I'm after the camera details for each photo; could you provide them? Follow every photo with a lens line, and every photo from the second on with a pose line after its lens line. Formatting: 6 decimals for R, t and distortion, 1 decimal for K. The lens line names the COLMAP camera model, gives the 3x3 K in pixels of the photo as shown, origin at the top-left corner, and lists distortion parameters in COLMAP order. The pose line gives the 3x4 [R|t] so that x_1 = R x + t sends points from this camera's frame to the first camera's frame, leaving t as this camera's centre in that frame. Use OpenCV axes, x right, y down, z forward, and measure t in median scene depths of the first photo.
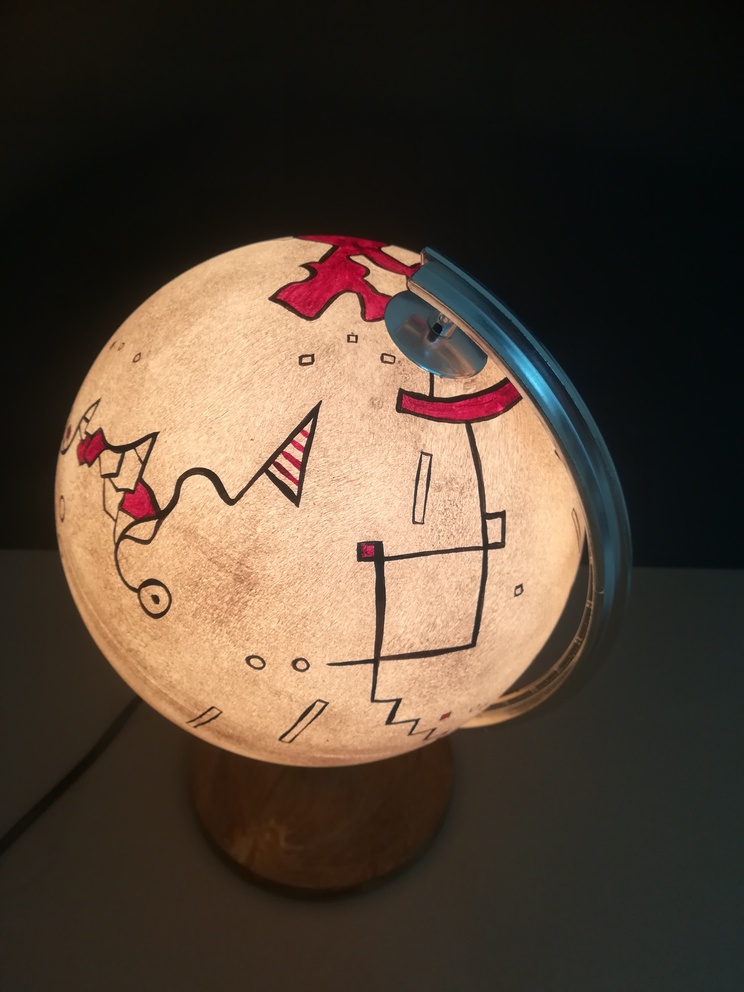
lens RADIAL K [[775.9, 0, 366.4], [0, 775.9, 496.1], [0, 0, 1]] dist [0.039498, -0.058000]
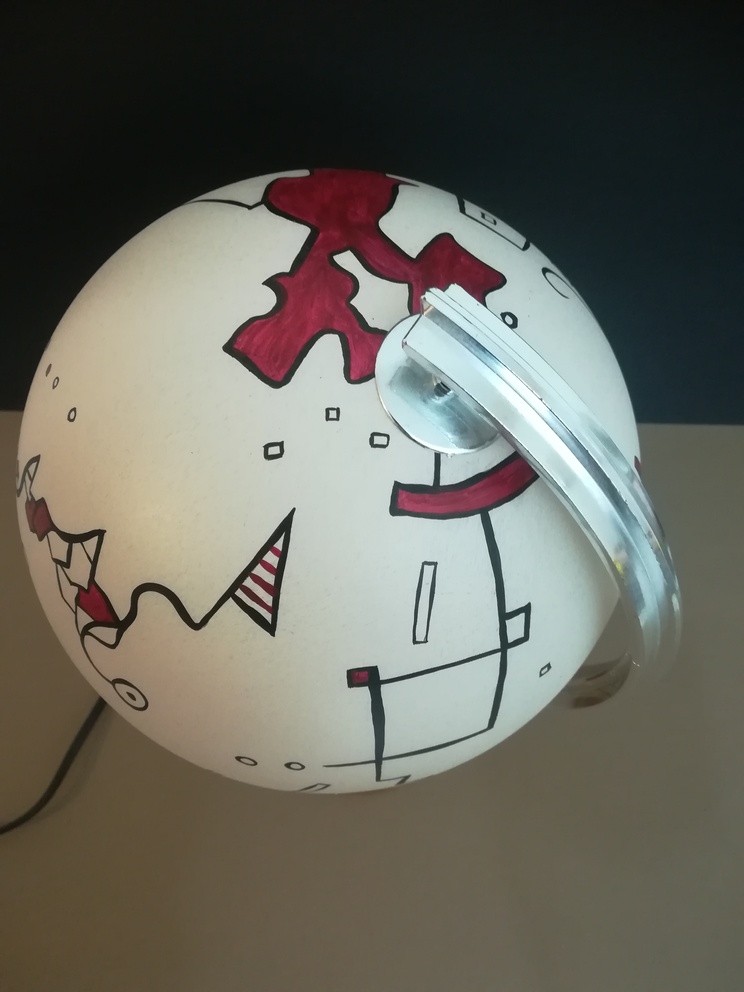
lens RADIAL K [[775.9, 0, 367.1], [0, 775.9, 488.3], [0, 0, 1]] dist [0.039498, -0.058000]
pose [[0.996575, -0.013119, -0.081649, 0.078063], [0.039856, 0.941294, 0.335226, -0.390877], [0.072458, -0.337332, 0.938593, 0.261631]]
